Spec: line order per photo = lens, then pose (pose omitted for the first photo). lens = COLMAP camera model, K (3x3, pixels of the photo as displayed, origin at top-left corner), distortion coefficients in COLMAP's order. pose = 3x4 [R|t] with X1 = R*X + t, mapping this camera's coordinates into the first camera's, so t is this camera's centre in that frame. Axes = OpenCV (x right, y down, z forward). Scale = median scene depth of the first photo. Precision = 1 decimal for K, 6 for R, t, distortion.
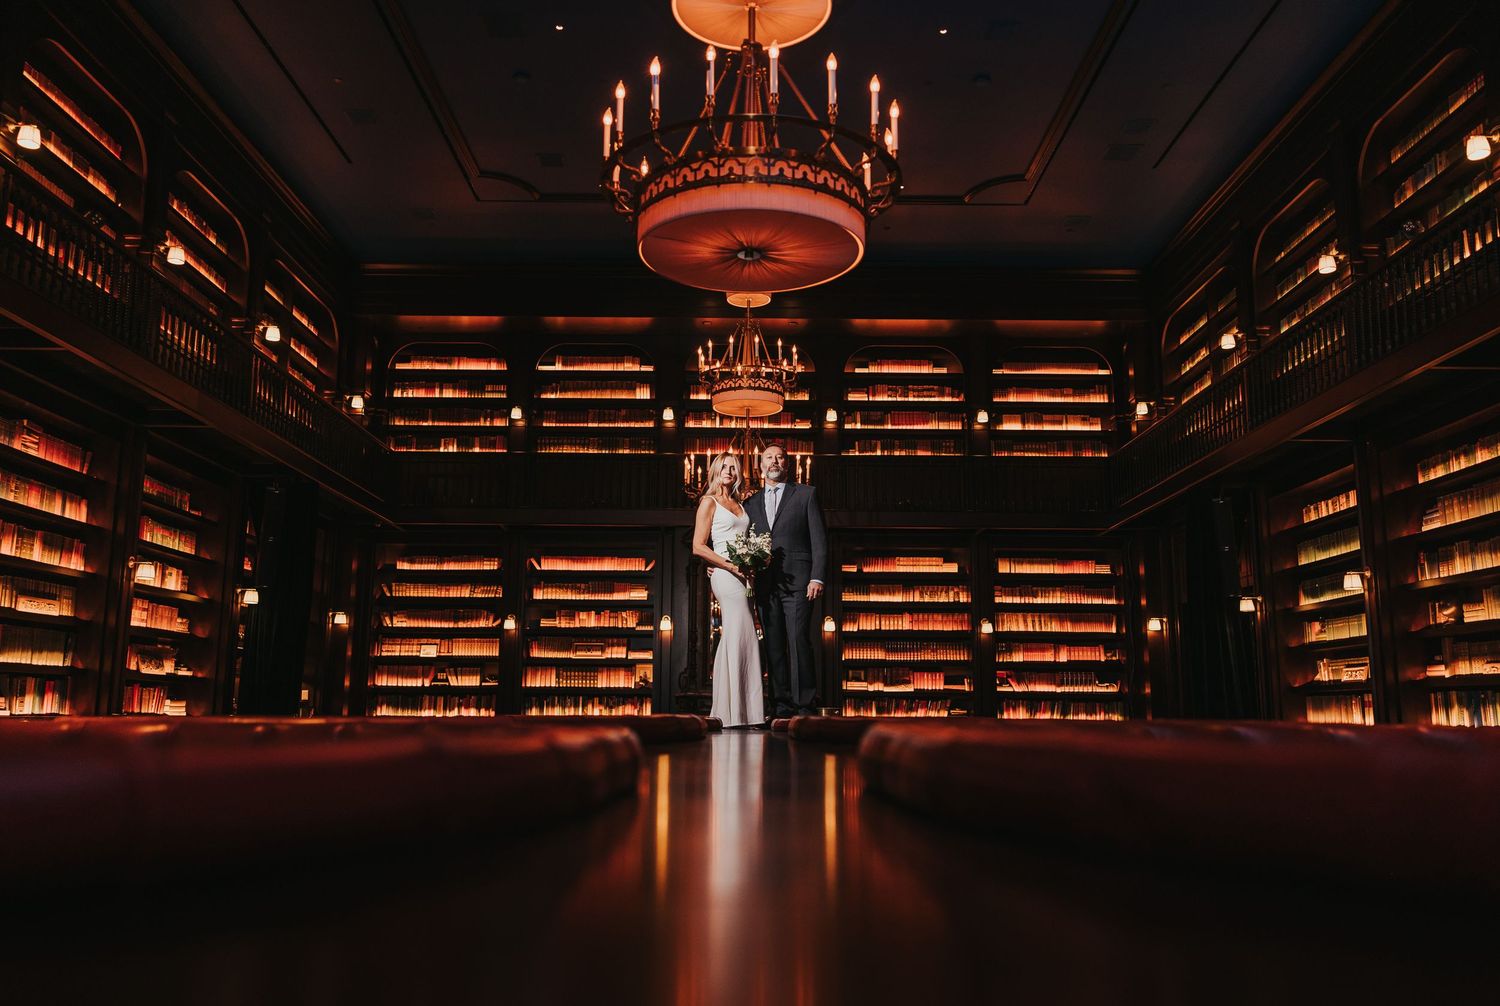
lens RADIAL K [[1187.6, 0, 752.8], [0, 1187.6, 496.5], [0, 0, 1]] dist [0.008411, 0.008389]
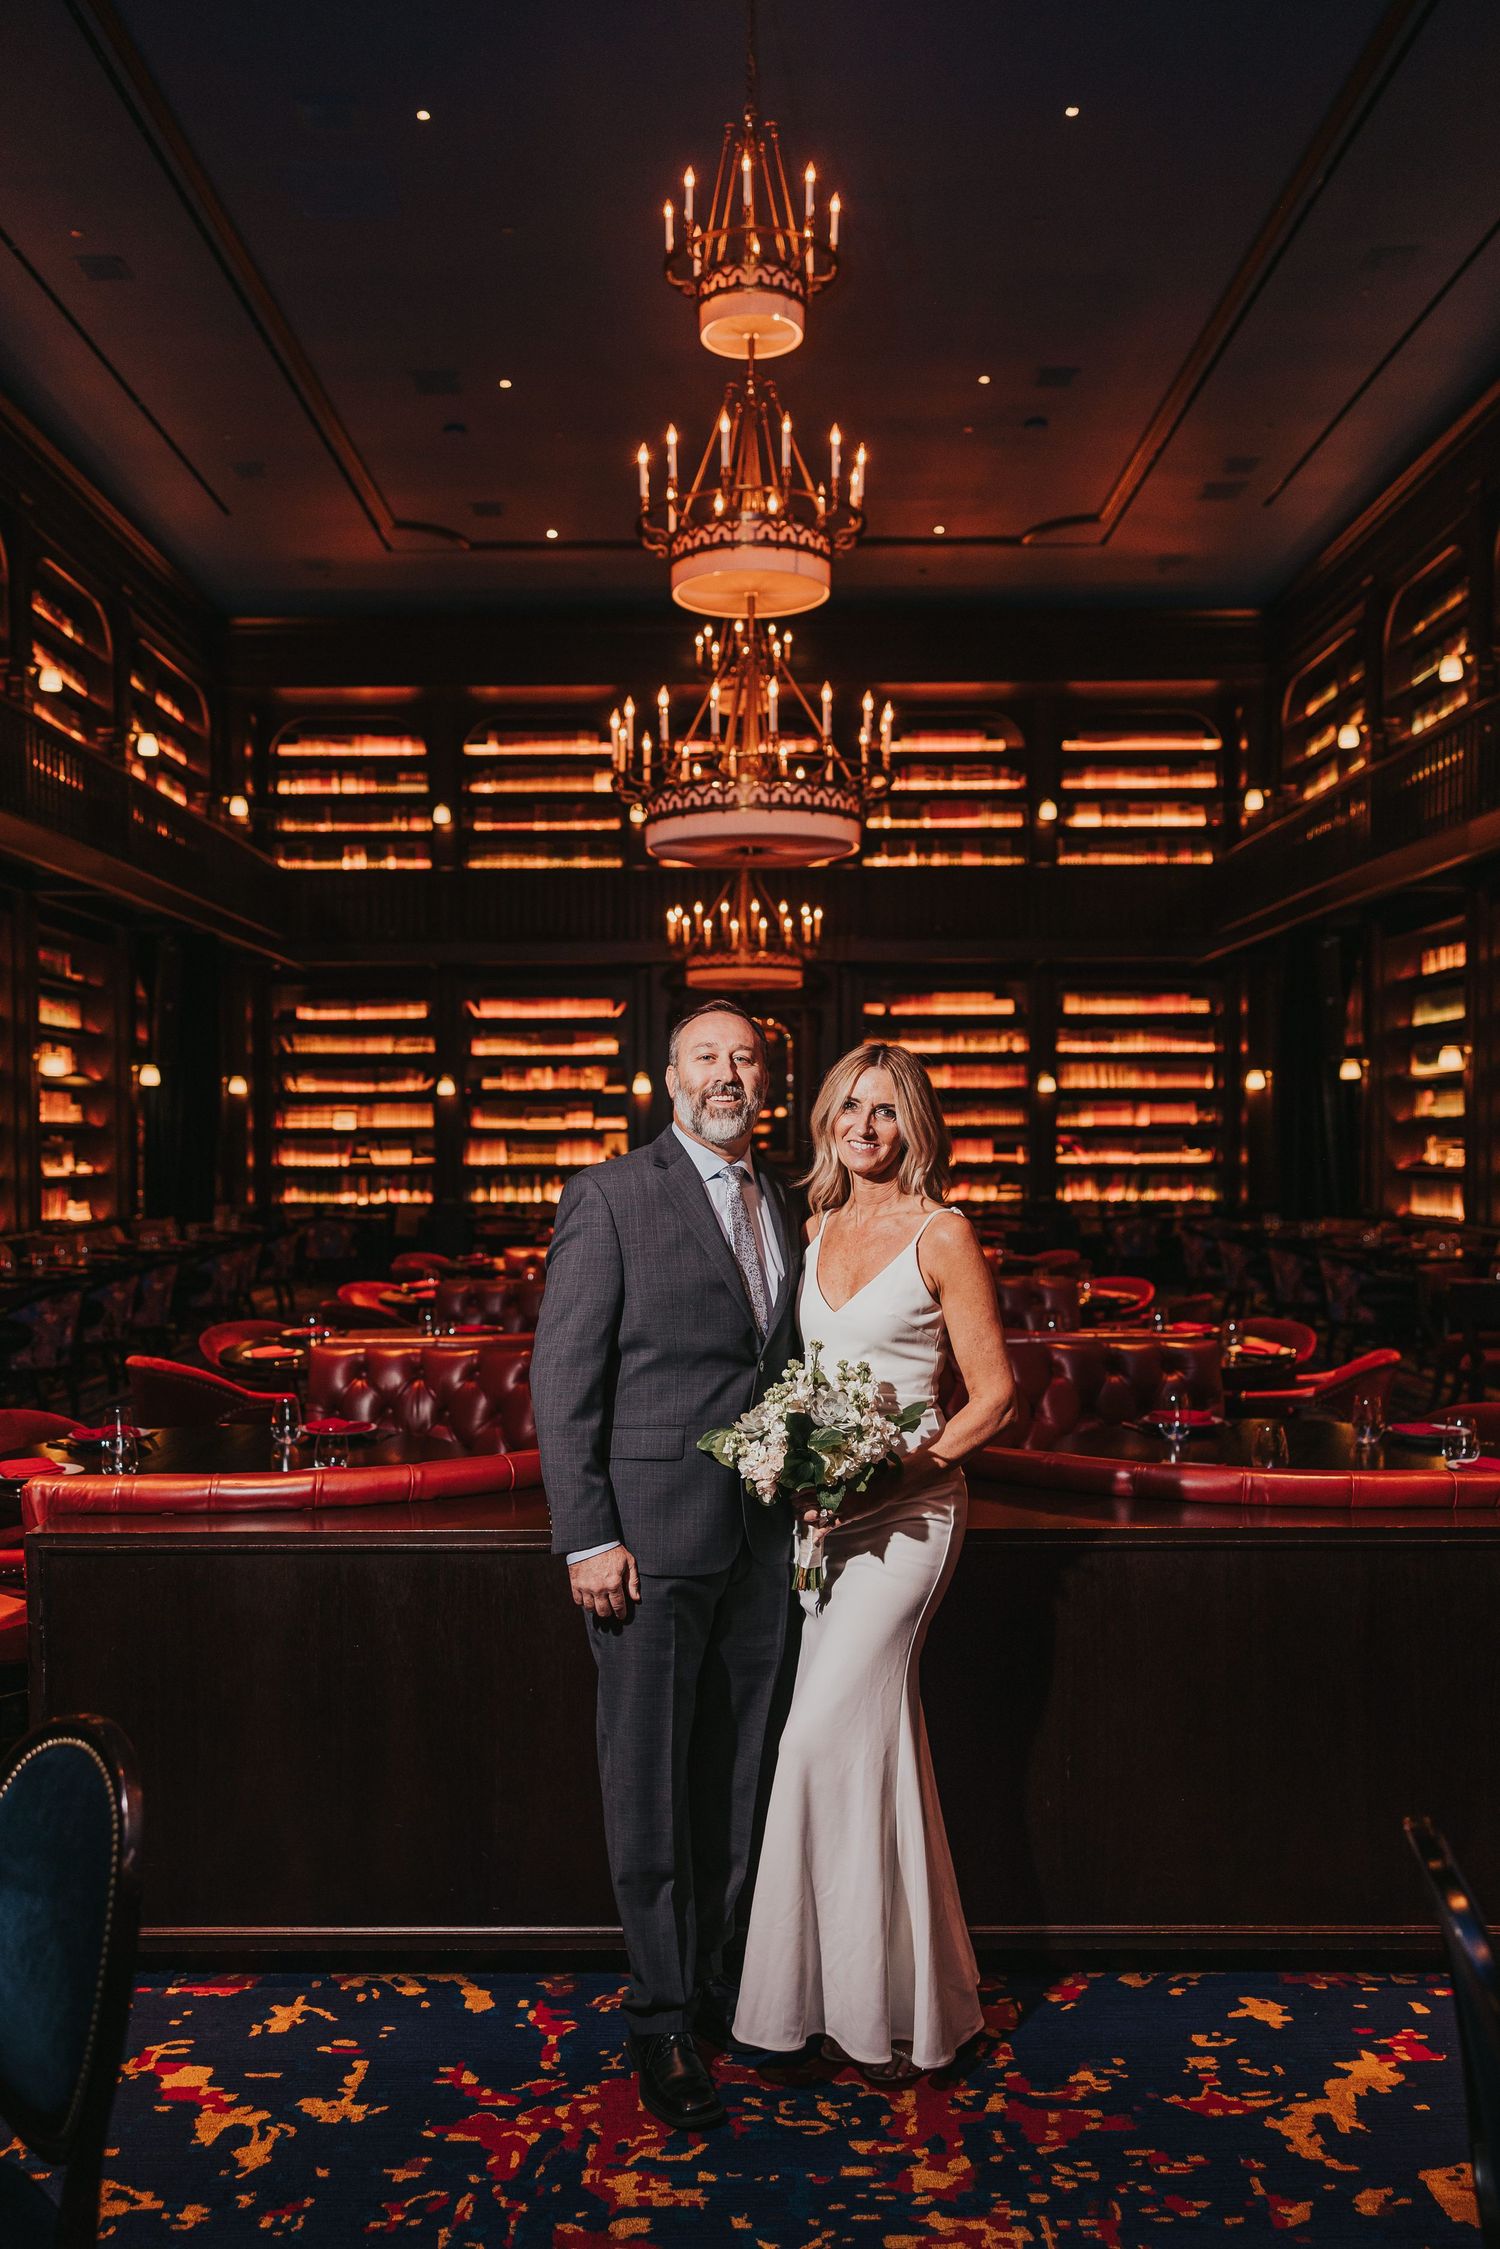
lens RADIAL K [[1780.7, 0, 749.0], [0, 1780.7, 1137.4], [0, 0, 1]] dist [0.008411, 0.008389]
pose [[0.999951, -0.009874, 0.000359, -0.002314], [0.009657, 0.984359, 0.175912, -0.065608], [-0.002090, -0.175900, 0.984406, -0.175218]]
